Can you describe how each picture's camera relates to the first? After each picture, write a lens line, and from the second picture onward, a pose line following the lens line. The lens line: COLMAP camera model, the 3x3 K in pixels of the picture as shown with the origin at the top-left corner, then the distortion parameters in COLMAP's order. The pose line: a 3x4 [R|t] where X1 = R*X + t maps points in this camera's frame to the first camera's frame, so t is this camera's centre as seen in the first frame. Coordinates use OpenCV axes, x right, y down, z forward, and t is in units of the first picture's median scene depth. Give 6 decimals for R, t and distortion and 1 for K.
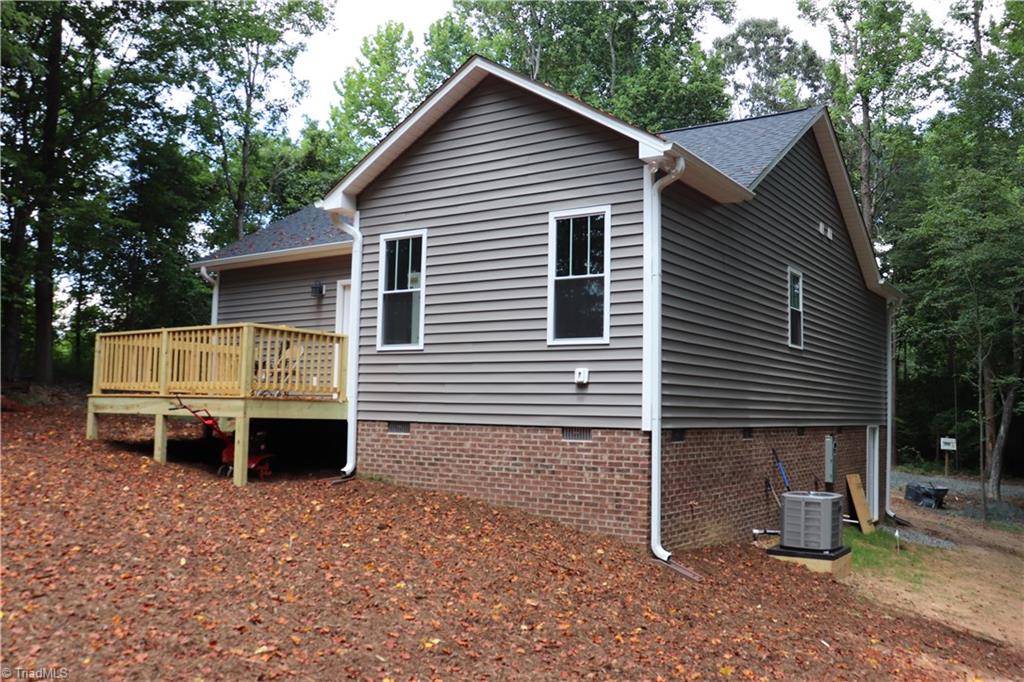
lens RADIAL K [[888.0, 0, 514.4], [0, 888.0, 338.6], [0, 0, 1]] dist [-0.130141, 0.099357]
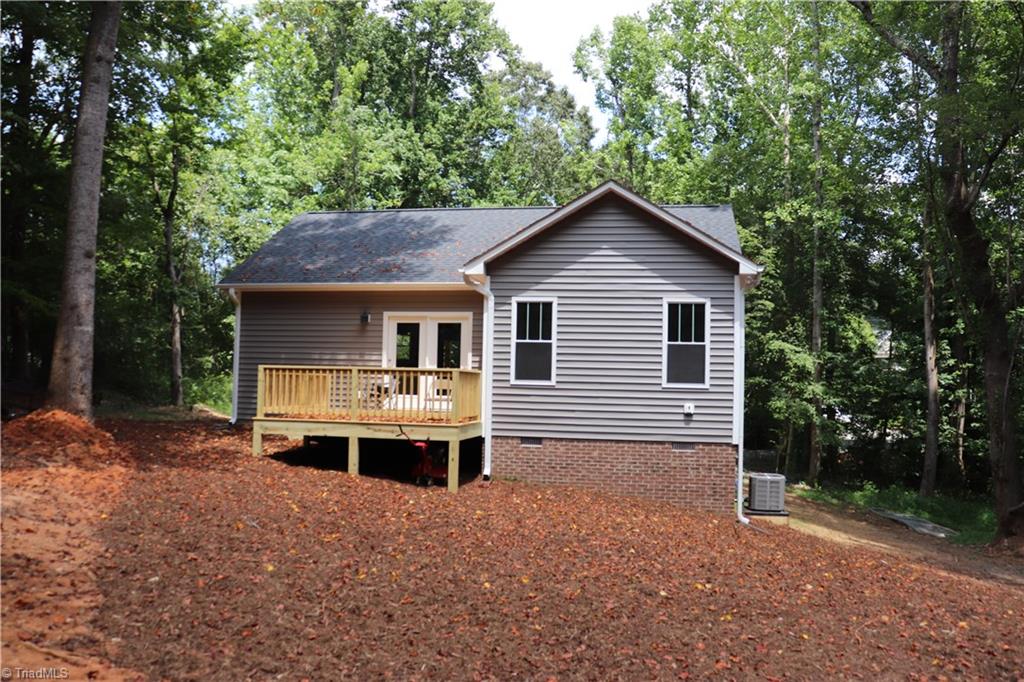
lens RADIAL K [[860.0, 0, 506.0], [0, 860.0, 342.5], [0, 0, 1]] dist [-0.147285, 0.124241]
pose [[0.908863, 0.019140, 0.416655, -0.777847], [-0.038944, 0.998477, 0.039083, -0.110577], [-0.415272, -0.051747, 0.908224, -0.194702]]
